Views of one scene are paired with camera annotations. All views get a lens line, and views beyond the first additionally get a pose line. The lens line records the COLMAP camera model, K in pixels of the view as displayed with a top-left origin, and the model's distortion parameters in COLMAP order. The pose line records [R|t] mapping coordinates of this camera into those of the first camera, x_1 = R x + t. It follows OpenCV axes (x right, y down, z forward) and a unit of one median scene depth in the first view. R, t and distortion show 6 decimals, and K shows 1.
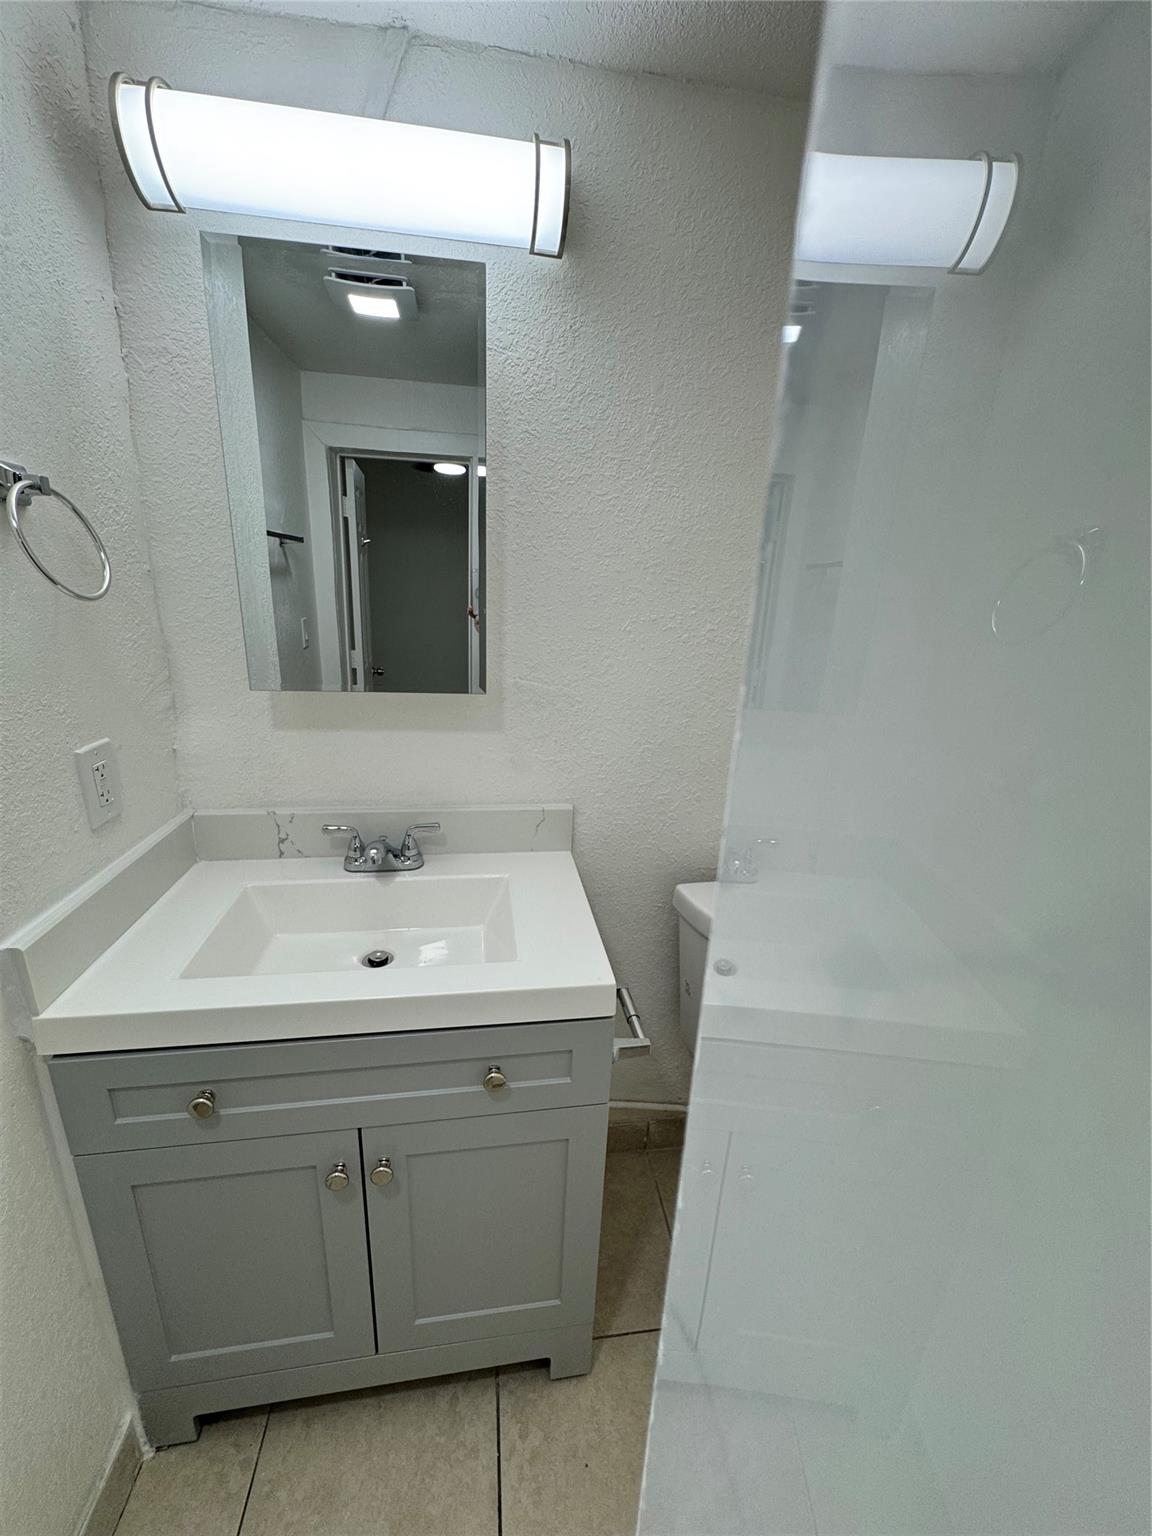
lens RADIAL K [[611.0, 0, 580.5], [0, 611.0, 773.2], [0, 0, 1]] dist [-0.002539, 0.000209]
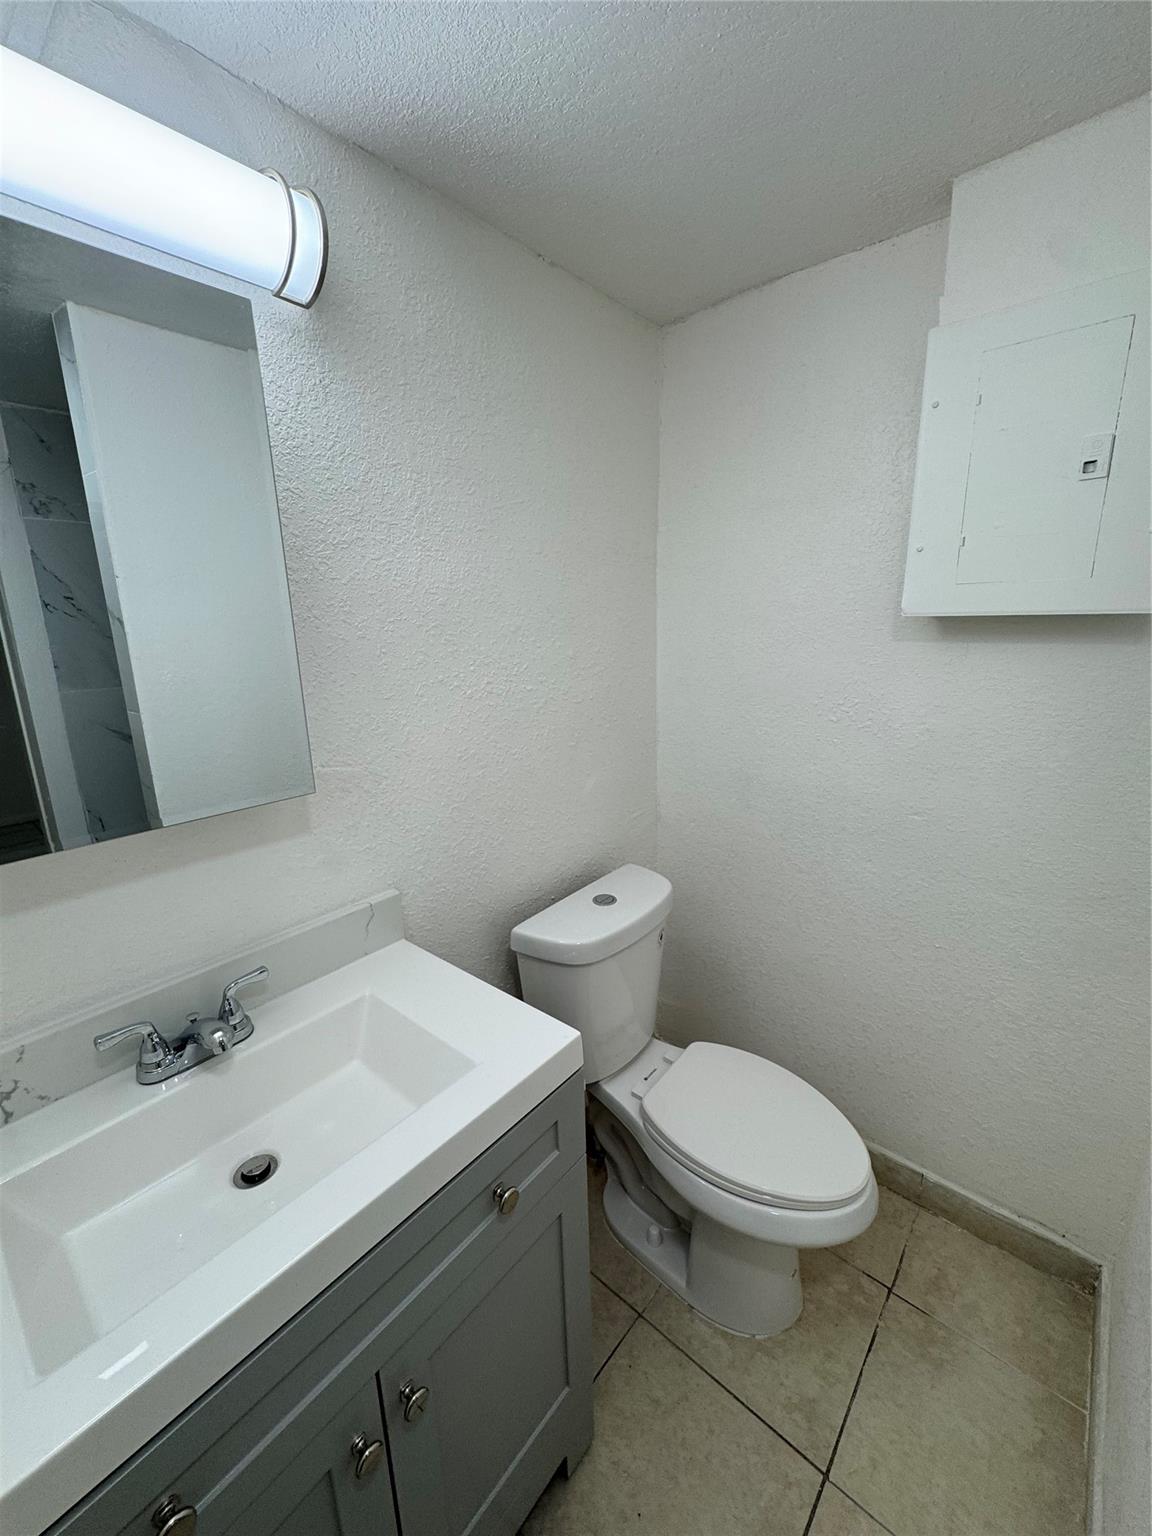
lens RADIAL K [[611.0, 0, 580.5], [0, 611.0, 773.2], [0, 0, 1]] dist [-0.002539, 0.000209]
pose [[0.755061, -0.220650, 0.617412, -0.355541], [0.251861, 0.967033, 0.037585, -0.085852], [-0.605351, 0.127123, 0.785742, 0.103023]]
